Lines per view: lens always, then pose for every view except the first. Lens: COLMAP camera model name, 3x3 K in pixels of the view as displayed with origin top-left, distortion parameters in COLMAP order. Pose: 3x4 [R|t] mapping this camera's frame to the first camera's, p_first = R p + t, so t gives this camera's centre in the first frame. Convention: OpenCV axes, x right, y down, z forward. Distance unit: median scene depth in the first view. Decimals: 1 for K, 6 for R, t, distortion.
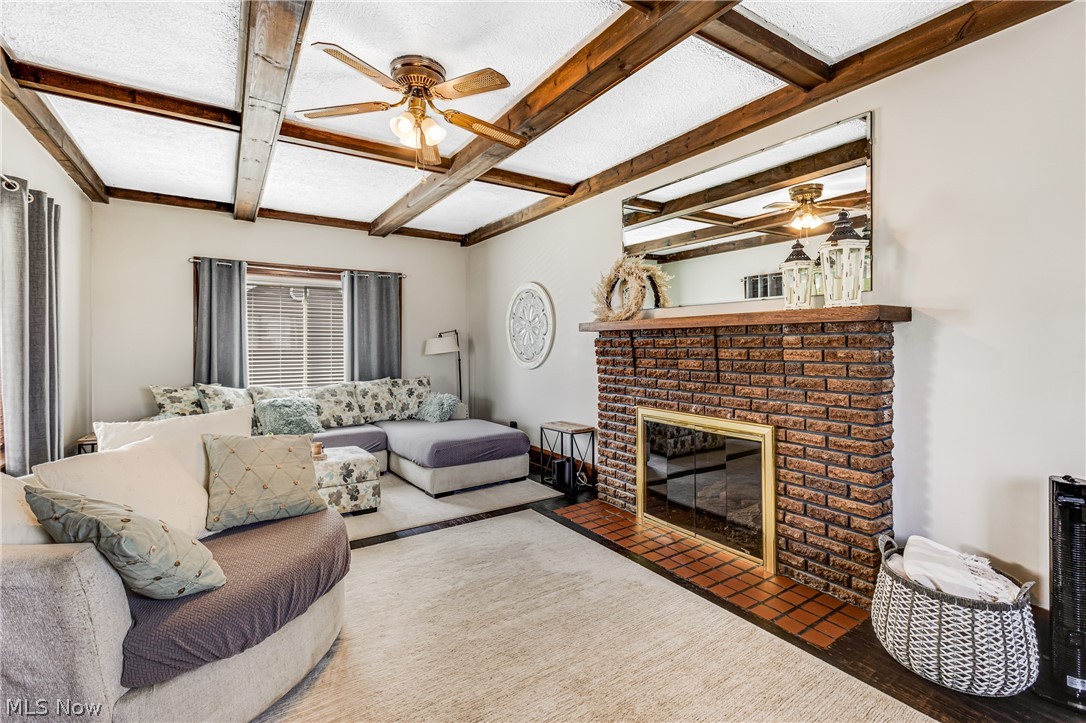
lens RADIAL K [[484.6, 0, 541.1], [0, 484.6, 344.5], [0, 0, 1]] dist [-0.000087, -0.000174]
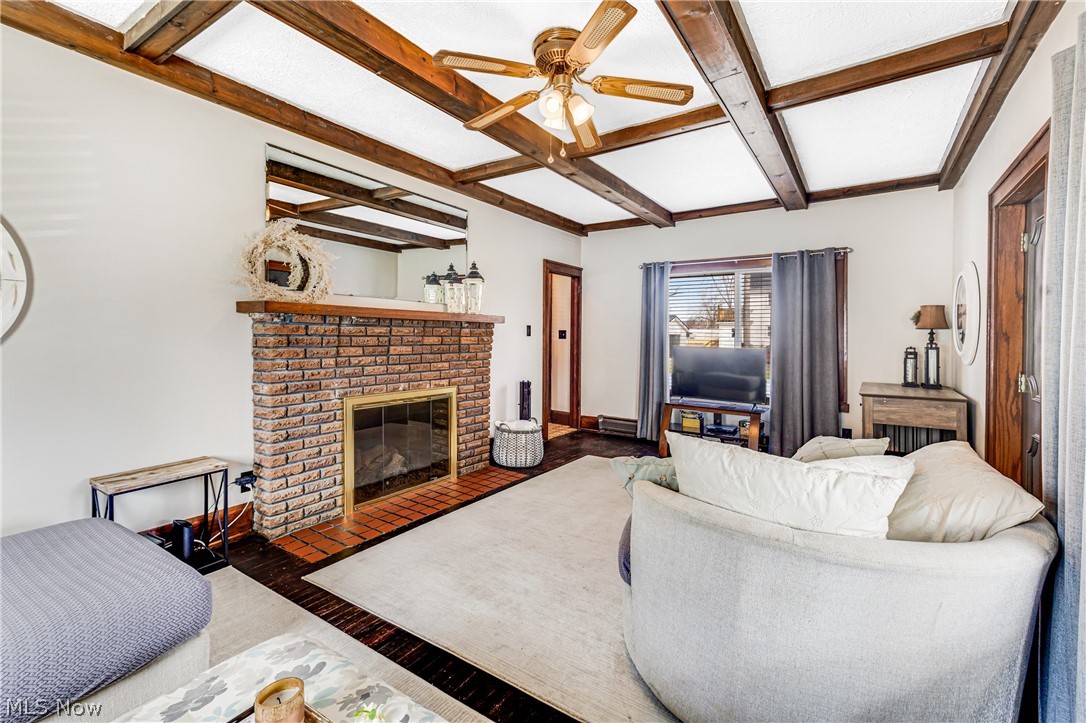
lens RADIAL K [[484.6, 0, 546.3], [0, 484.6, 338.6], [0, 0, 1]] dist [-0.000087, -0.000174]
pose [[-0.397962, -0.007453, 0.917372, -1.021769], [-0.006509, 0.999965, 0.005300, 0.004282], [-0.917379, -0.003862, -0.397996, 1.279183]]
